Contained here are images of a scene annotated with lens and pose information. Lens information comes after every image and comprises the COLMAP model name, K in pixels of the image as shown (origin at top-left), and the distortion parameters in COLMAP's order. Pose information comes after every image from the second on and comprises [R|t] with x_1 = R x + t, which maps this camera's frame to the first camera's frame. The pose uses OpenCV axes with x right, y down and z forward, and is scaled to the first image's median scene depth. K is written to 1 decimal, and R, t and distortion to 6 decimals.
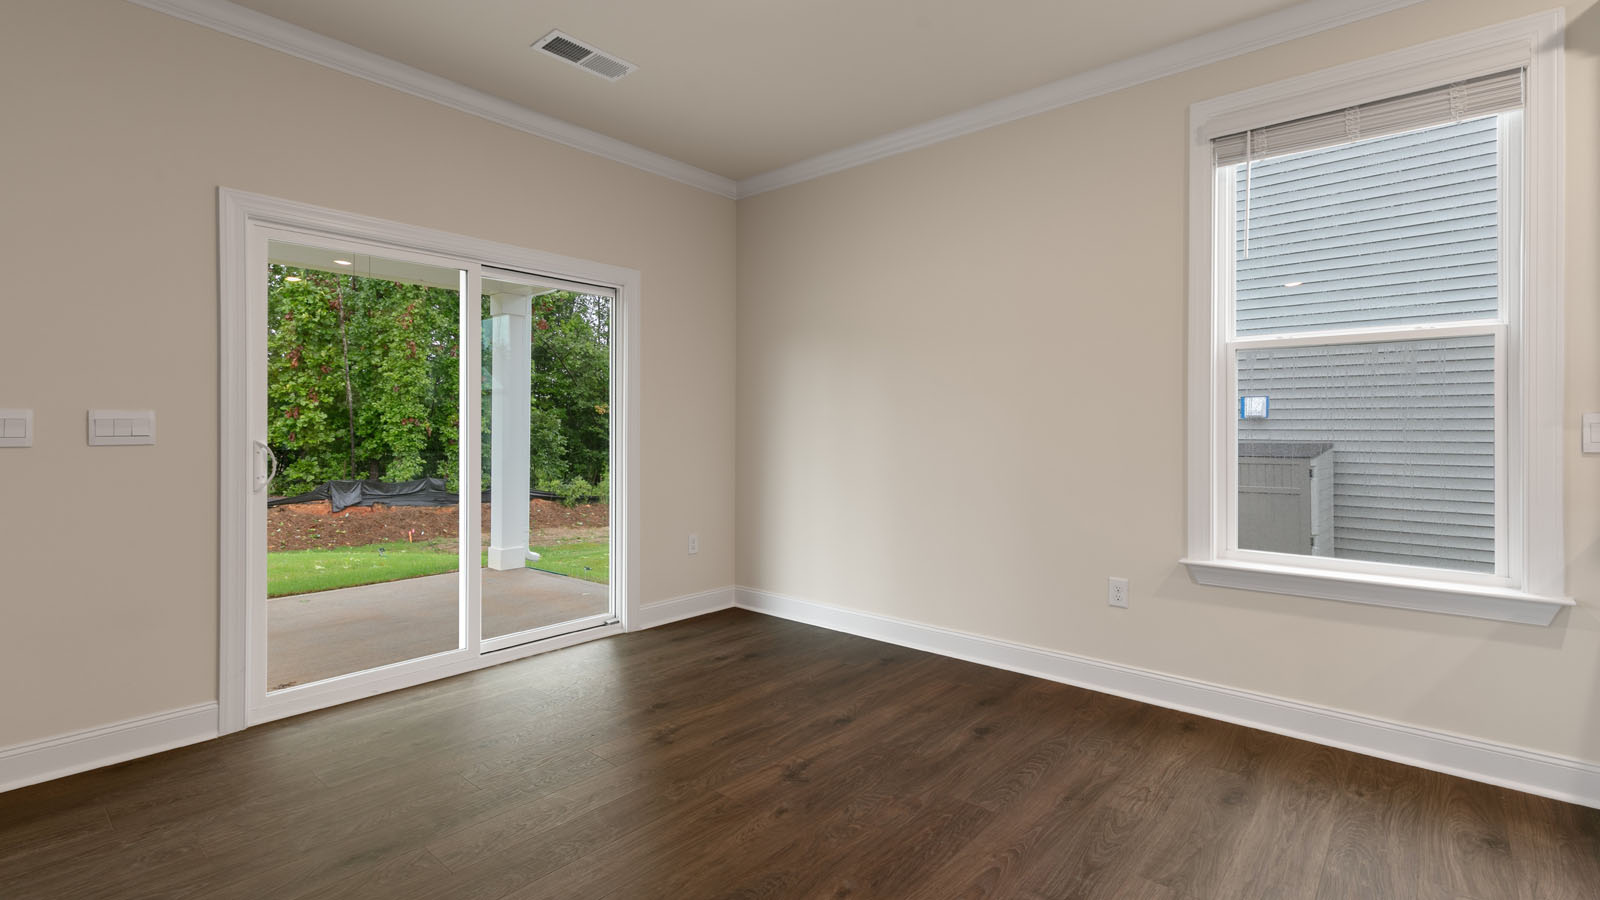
lens RADIAL K [[728.2, 0, 802.7], [0, 728.2, 426.3], [0, 0, 1]] dist [0.001107, -0.000013]
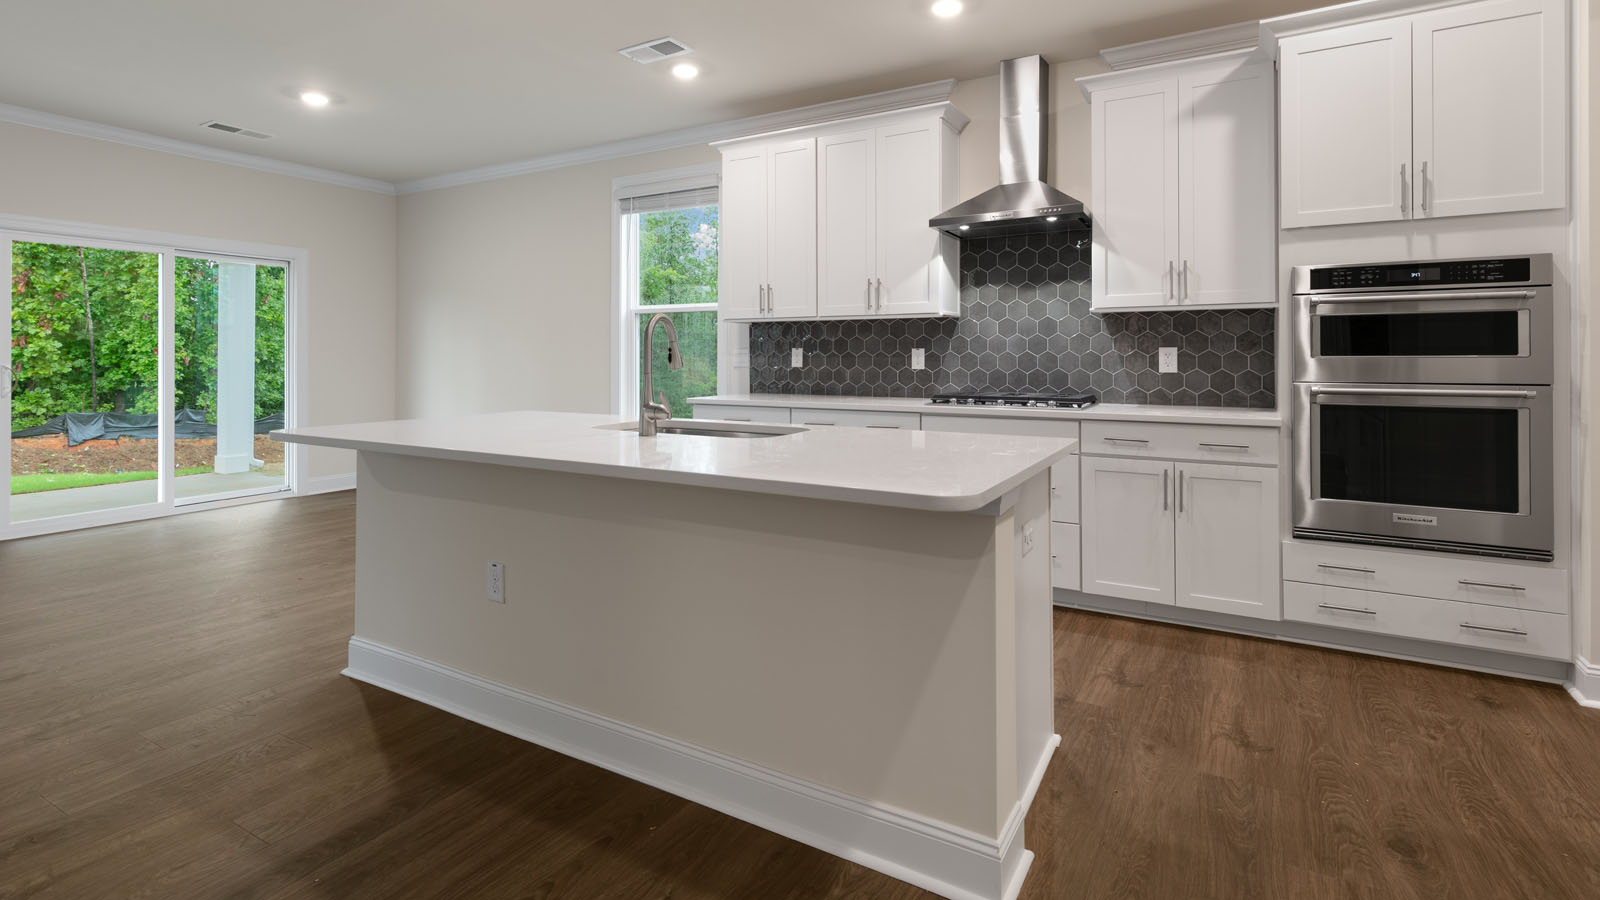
lens RADIAL K [[752.3, 0, 791.4], [0, 752.3, 354.8], [0, 0, 1]] dist [0.008935, -0.000644]
pose [[0.982735, -0.001003, 0.185015, 0.096489], [0.001075, 0.999999, -0.000291, 0.000003], [-0.185015, 0.000485, 0.982736, -0.143689]]
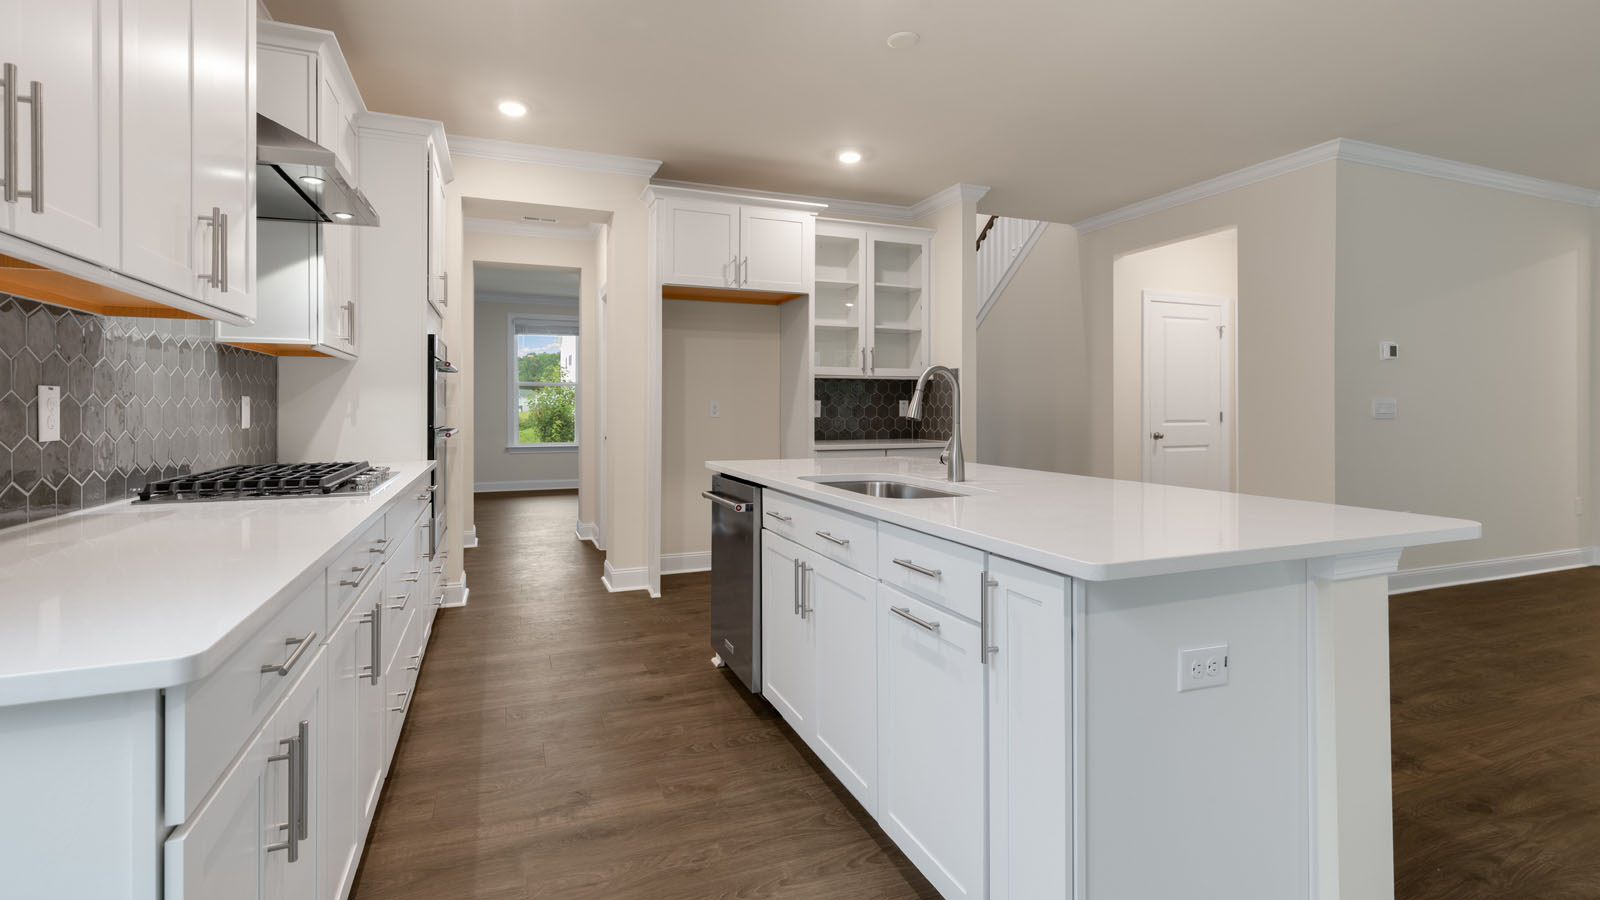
lens RADIAL K [[730.2, 0, 795.9], [0, 730.2, 408.9], [0, 0, 1]] dist [-0.000490, -0.000188]
pose [[-0.887051, 0.000781, 0.461672, 0.063921], [-0.000201, 0.999998, -0.002078, 0.000829], [-0.461672, -0.001936, -0.887049, 0.105549]]
